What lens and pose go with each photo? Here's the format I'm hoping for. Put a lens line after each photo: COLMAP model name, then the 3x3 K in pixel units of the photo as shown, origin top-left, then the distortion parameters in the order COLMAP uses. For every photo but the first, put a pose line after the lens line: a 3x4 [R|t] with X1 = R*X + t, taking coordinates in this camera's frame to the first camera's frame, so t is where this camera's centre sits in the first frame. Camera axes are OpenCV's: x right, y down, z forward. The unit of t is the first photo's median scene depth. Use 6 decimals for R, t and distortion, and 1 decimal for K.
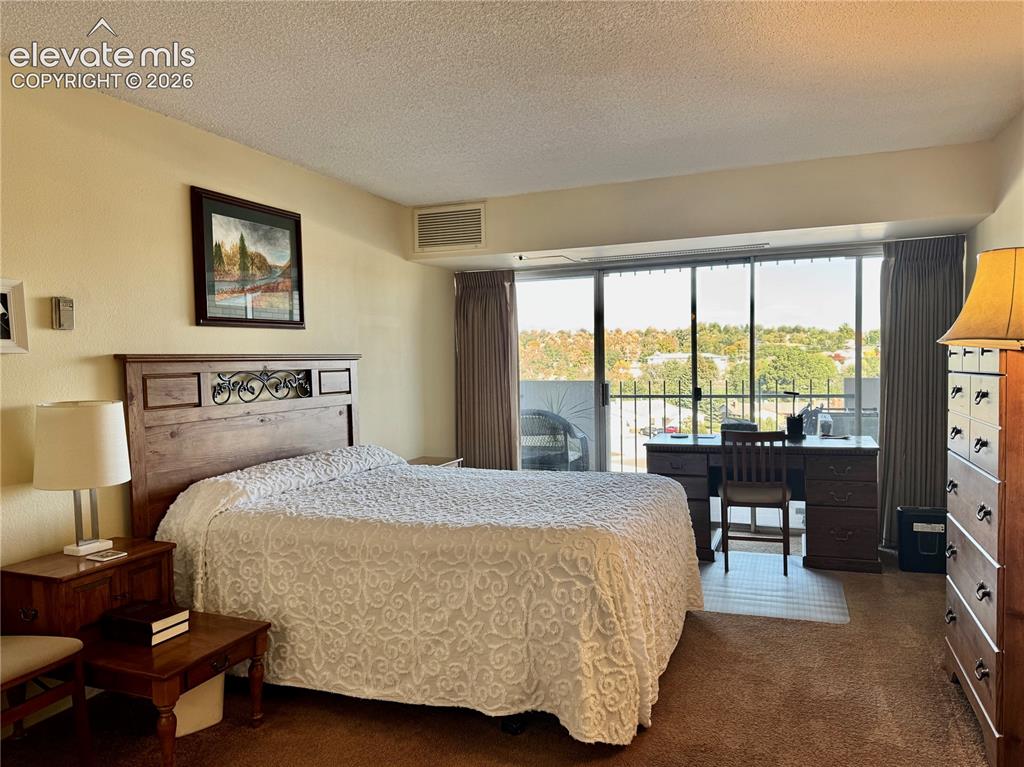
lens RADIAL K [[744.0, 0, 516.8], [0, 744.0, 390.2], [0, 0, 1]] dist [0.044478, 0.001711]
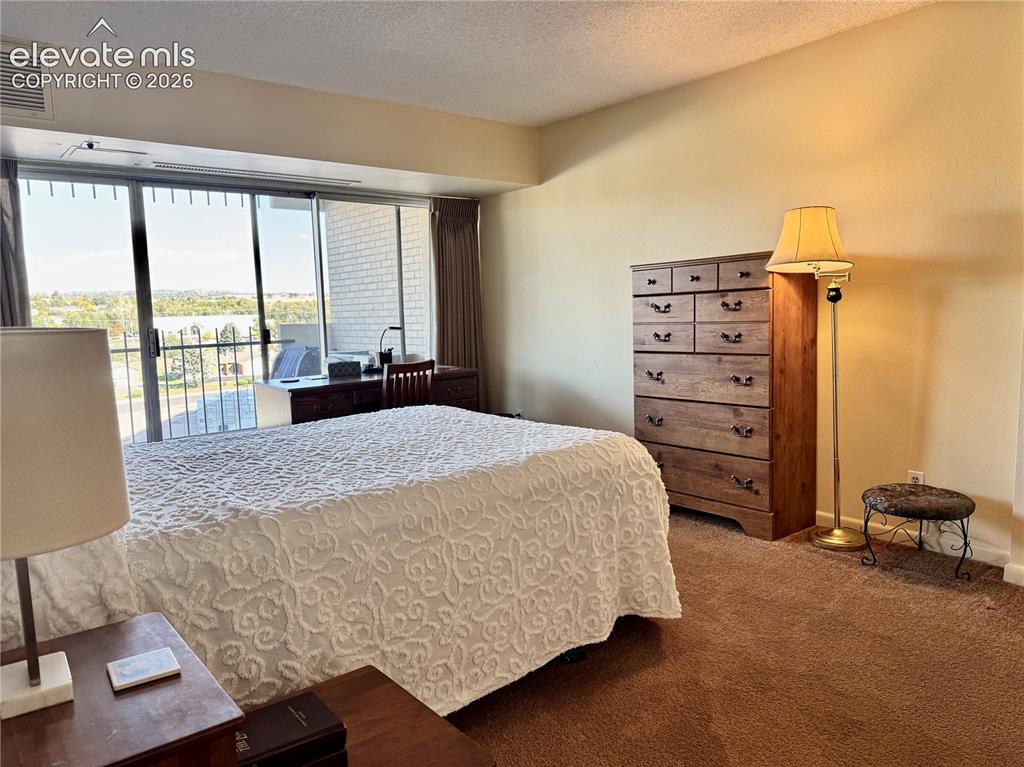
lens RADIAL K [[744.0, 0, 519.4], [0, 744.0, 381.8], [0, 0, 1]] dist [0.044478, 0.001711]
pose [[0.472723, -0.086113, 0.876994, -0.776977], [0.057592, 0.996105, 0.066765, 0.031426], [-0.879327, 0.018946, 0.475841, 0.552693]]
